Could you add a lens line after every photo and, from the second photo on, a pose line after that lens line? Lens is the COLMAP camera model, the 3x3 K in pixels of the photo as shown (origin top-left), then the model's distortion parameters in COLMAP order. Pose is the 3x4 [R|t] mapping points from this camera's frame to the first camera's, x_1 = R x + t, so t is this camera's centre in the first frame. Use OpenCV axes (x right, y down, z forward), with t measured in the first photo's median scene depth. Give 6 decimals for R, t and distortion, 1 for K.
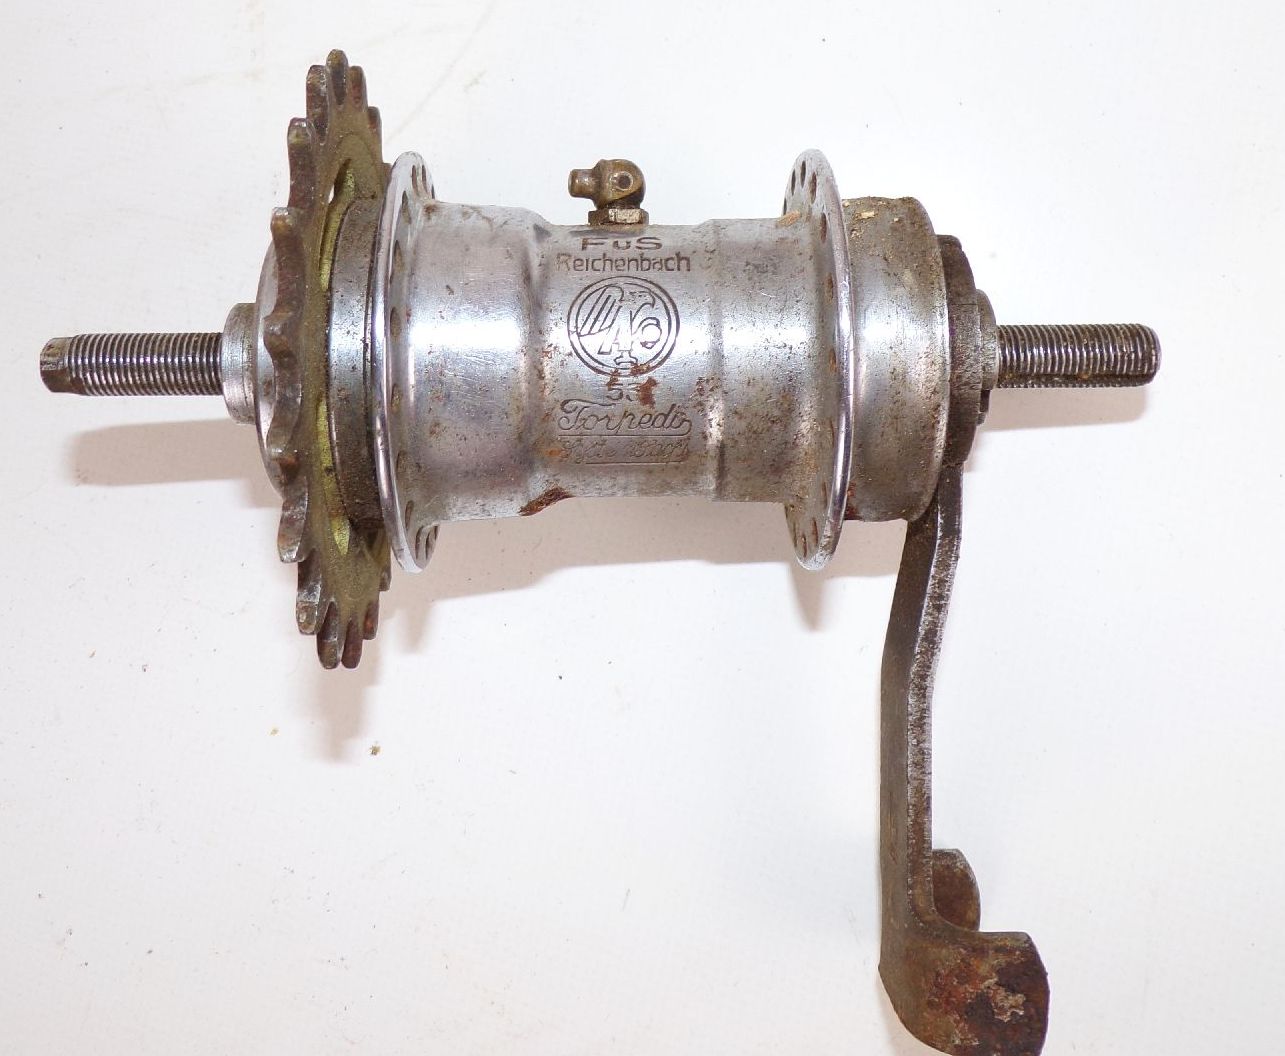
lens RADIAL K [[1516.2, 0, 641.8], [0, 1516.2, 525.8], [0, 0, 1]] dist [0.010805, 0.000000]
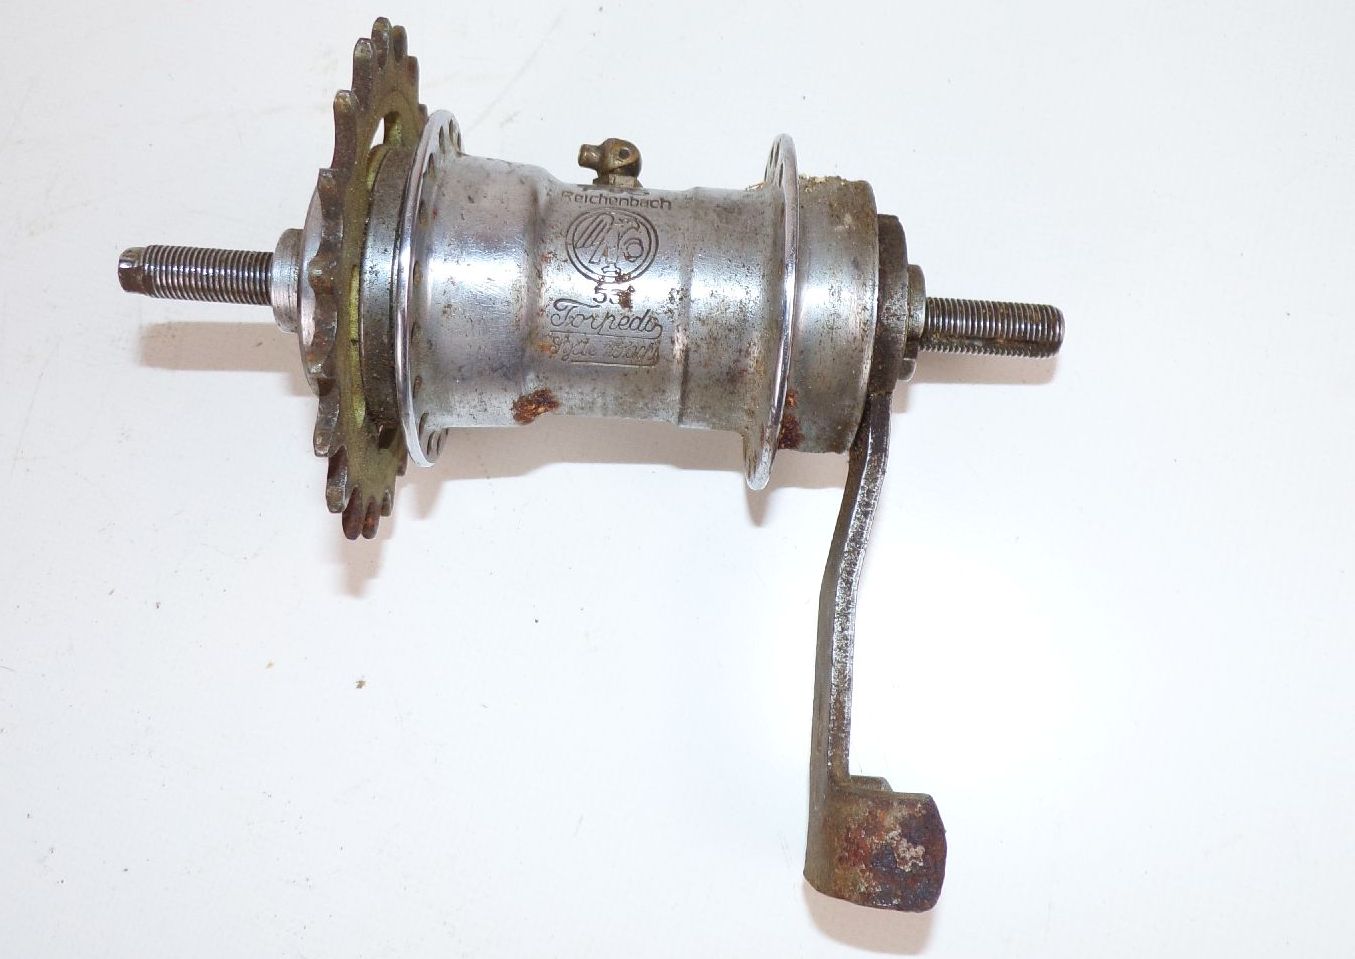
lens RADIAL K [[1548.0, 0, 675.9], [0, 1548.0, 479.2], [0, 0, 1]] dist [0.009580, 0.000000]
pose [[0.997307, 0.073290, 0.002673, 0.046102], [-0.071099, 0.975142, -0.209863, 0.285431], [-0.017987, 0.209108, 0.977727, -0.155093]]
